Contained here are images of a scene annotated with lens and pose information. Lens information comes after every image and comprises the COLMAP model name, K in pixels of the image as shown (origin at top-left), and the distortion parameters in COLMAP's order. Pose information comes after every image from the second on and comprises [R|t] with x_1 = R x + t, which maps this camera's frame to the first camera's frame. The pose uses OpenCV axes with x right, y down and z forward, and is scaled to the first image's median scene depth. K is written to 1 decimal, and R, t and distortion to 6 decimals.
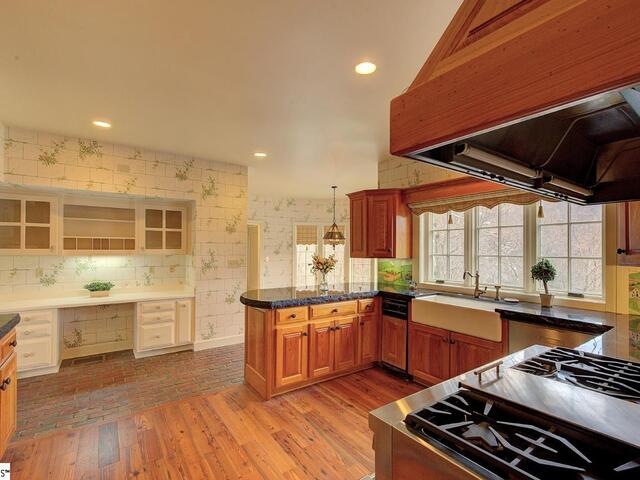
lens RADIAL K [[310.5, 0, 323.6], [0, 310.5, 246.9], [0, 0, 1]] dist [-0.000359, -0.000984]
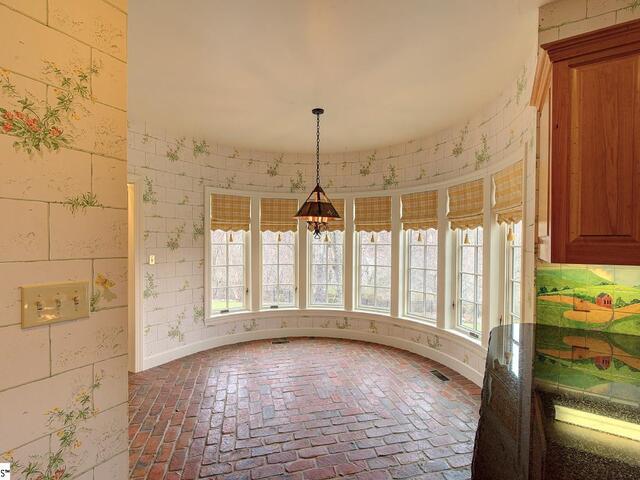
lens RADIAL K [[310.5, 0, 323.6], [0, 310.5, 246.9], [0, 0, 1]] dist [-0.000359, -0.000984]
pose [[0.915893, -0.004538, 0.401397, -0.127703], [-0.005020, 0.999728, 0.022756, 0.007786], [-0.401392, -0.022857, 0.915621, 0.450623]]
